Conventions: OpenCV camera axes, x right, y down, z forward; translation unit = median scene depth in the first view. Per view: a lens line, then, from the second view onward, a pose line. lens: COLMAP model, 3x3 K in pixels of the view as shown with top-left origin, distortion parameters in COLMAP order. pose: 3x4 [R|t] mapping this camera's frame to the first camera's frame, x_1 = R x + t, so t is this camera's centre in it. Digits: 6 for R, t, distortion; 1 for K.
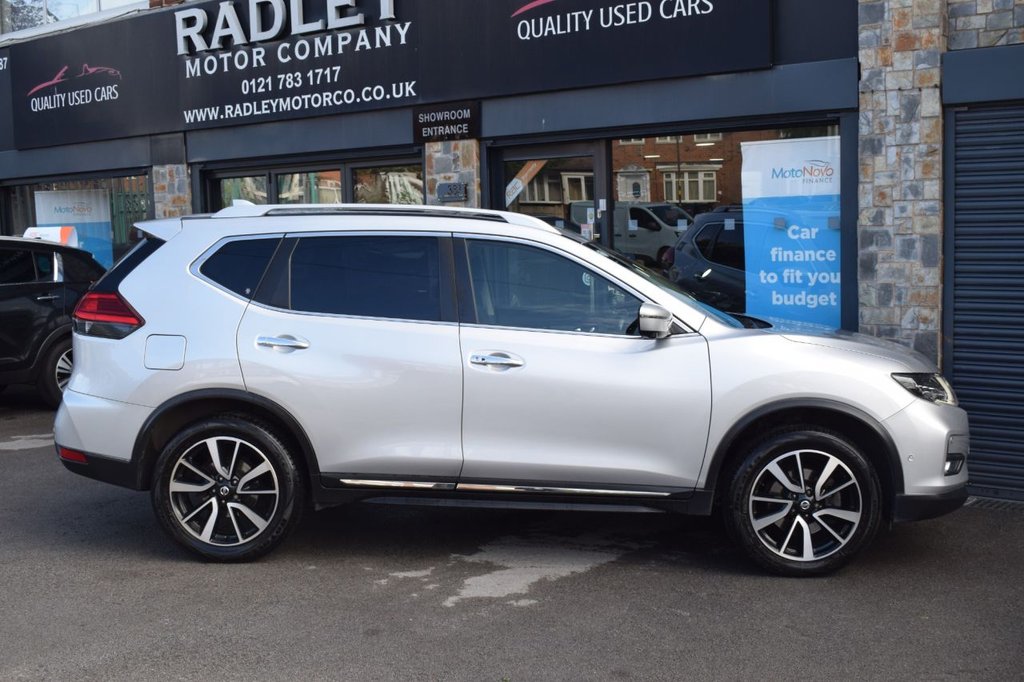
lens RADIAL K [[1164.9, 0, 509.6], [0, 1164.9, 342.8], [0, 0, 1]] dist [-0.060630, 0.001716]
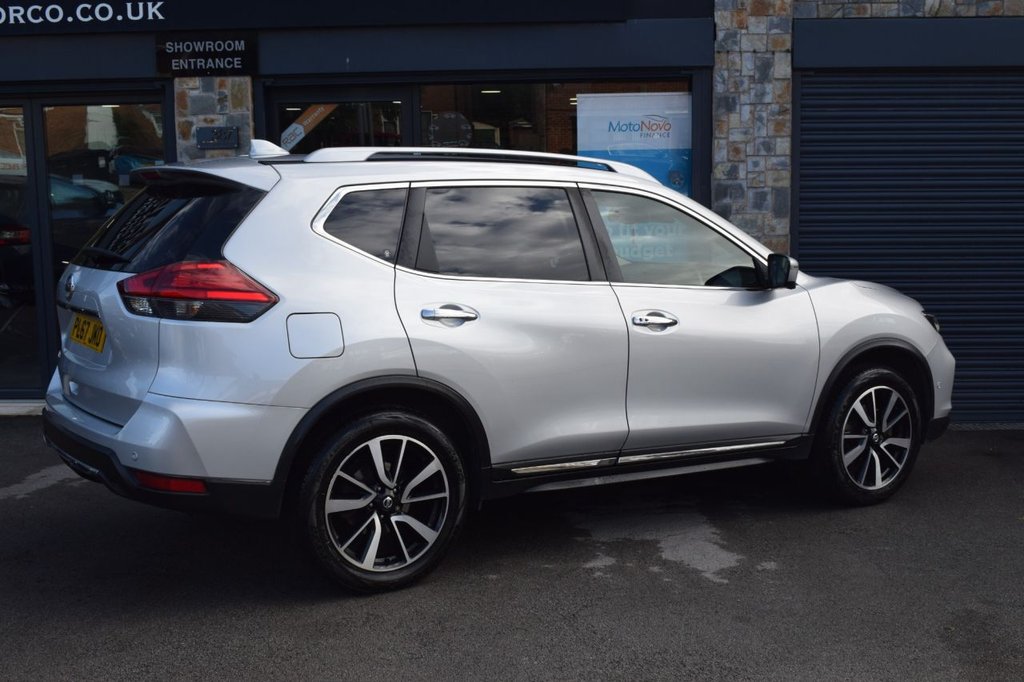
lens RADIAL K [[1220.7, 0, 513.3], [0, 1220.7, 340.1], [0, 0, 1]] dist [-0.053859, 0.005297]
pose [[0.823266, -0.067387, 0.563642, -0.452987], [0.051597, 0.997702, 0.043917, -0.012441], [-0.565306, -0.007073, 0.824851, 0.177715]]
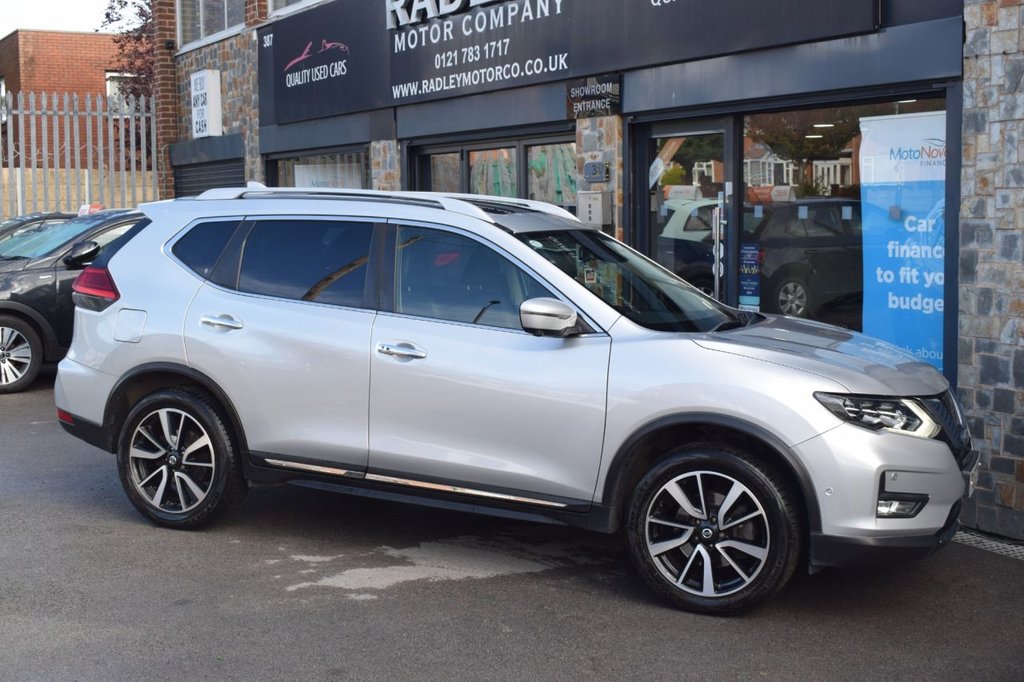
lens RADIAL K [[1290.8, 0, 510.0], [0, 1290.8, 341.7], [0, 0, 1]] dist [-0.048068, 0.006145]
pose [[0.928919, 0.054139, -0.366303, 0.323377], [-0.050663, 0.998533, 0.019103, -0.012277], [0.366800, 0.000813, 0.930299, 0.018899]]
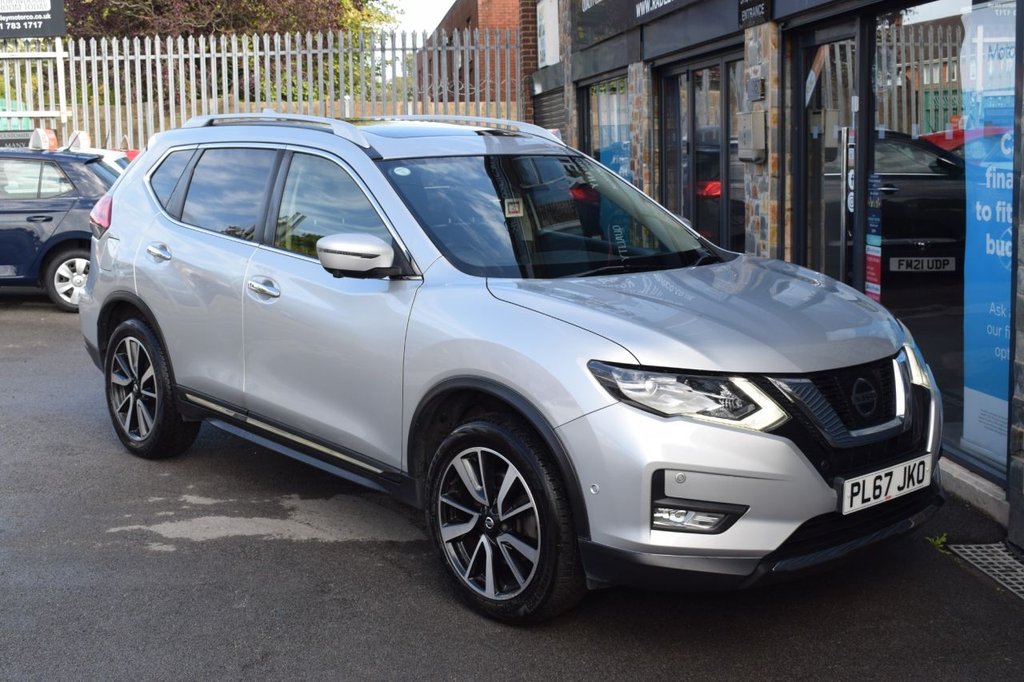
lens RADIAL K [[1246.6, 0, 512.9], [0, 1246.6, 339.9], [0, 0, 1]] dist [-0.054830, 0.009612]
pose [[0.694181, 0.119422, -0.709824, 0.559475], [-0.067021, 0.992581, 0.101449, -0.038497], [0.716673, -0.022851, 0.697035, 0.321122]]
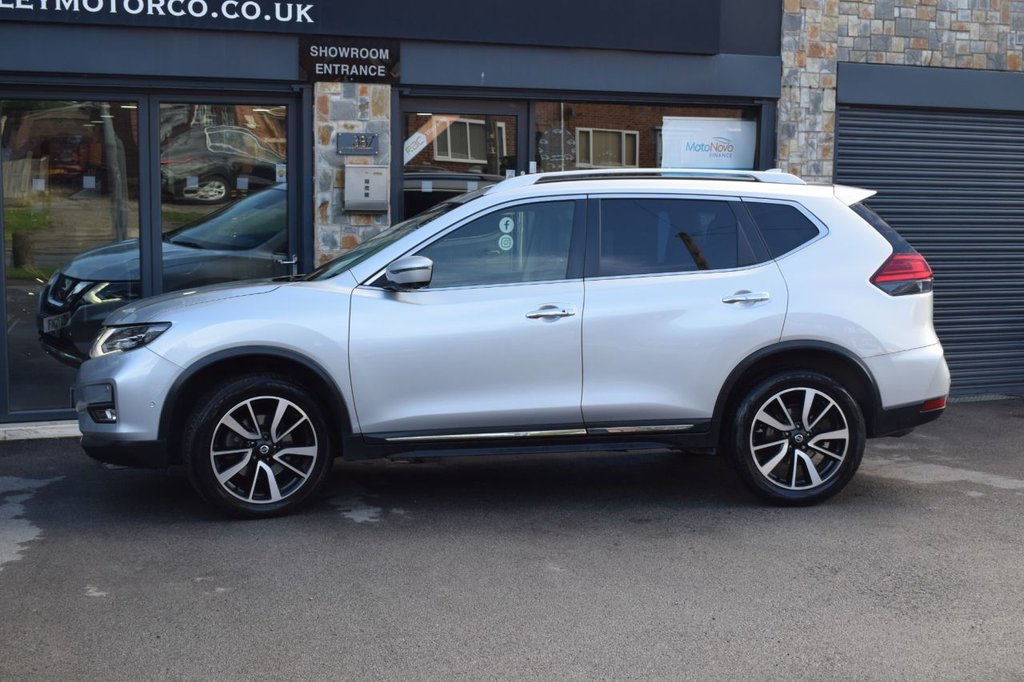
lens RADIAL K [[1338.6, 0, 510.9], [0, 1338.6, 338.5], [0, 0, 1]] dist [-0.035307, -0.012416]
pose [[0.522355, -0.073094, 0.849590, -0.989149], [0.061763, 0.996946, 0.047798, -0.032968], [-0.850489, 0.027506, 0.525274, 0.472896]]
